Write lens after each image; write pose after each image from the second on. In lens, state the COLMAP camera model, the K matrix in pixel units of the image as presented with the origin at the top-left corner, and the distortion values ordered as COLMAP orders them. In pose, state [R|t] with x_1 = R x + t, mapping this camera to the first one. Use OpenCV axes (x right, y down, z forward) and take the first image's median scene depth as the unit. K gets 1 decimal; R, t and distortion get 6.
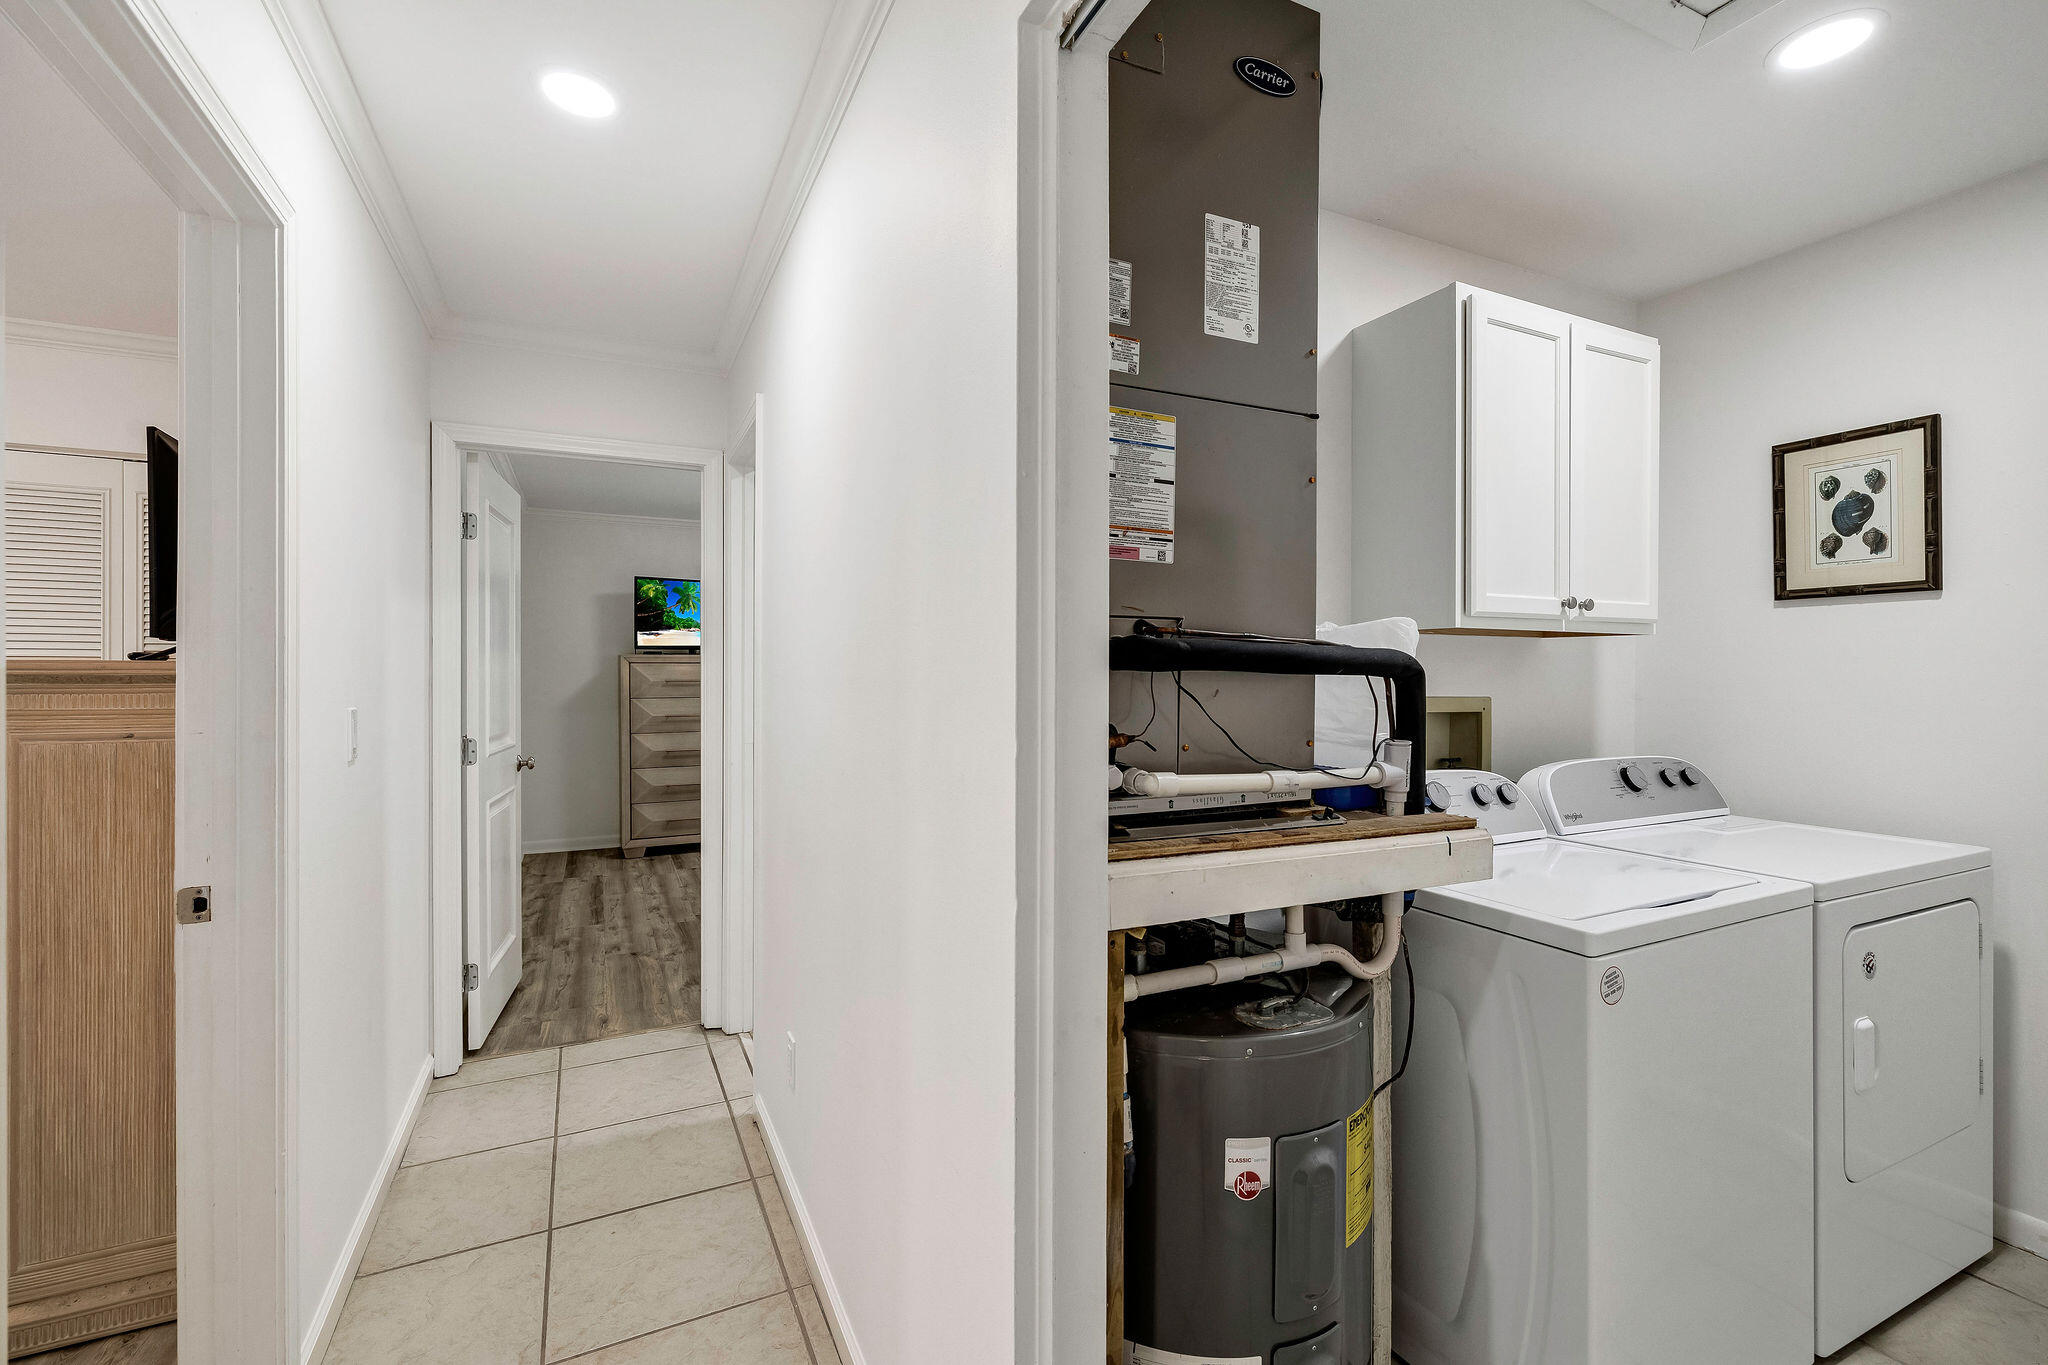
lens RADIAL K [[890.0, 0, 1077.4], [0, 890.0, 657.8], [0, 0, 1]] dist [-0.000044, -0.000062]
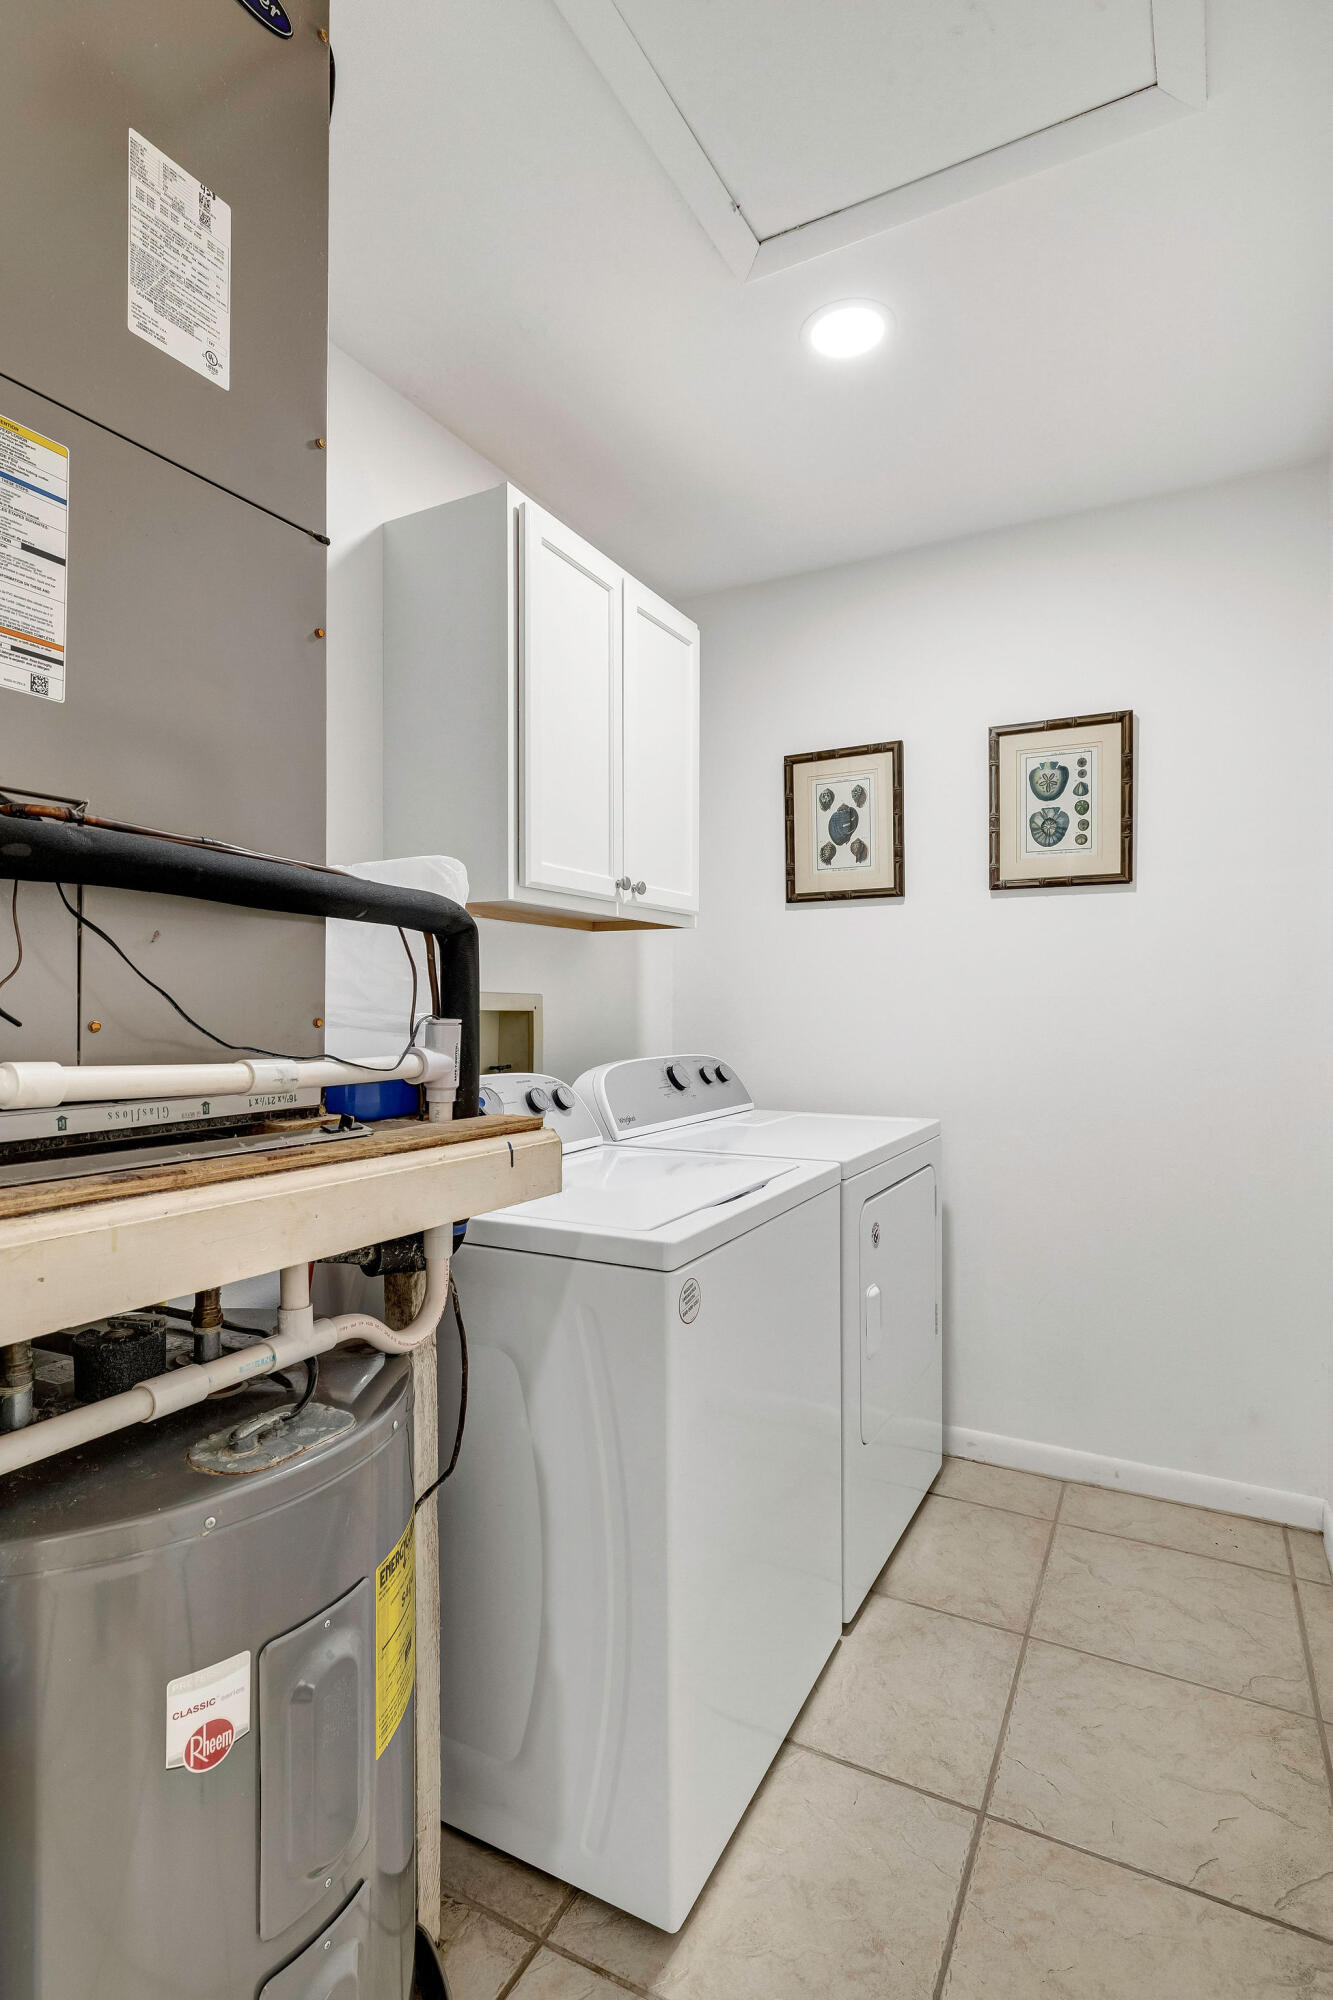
lens RADIAL K [[979.7, 0, 663.2], [0, 979.7, 1003.3], [0, 0, 1]] dist [-0.014233, 0.005587]
pose [[0.841399, -0.012316, 0.540274, 0.076416], [0.001029, 0.999775, 0.021187, 0.061969], [-0.540414, -0.017271, 0.841222, 0.222941]]
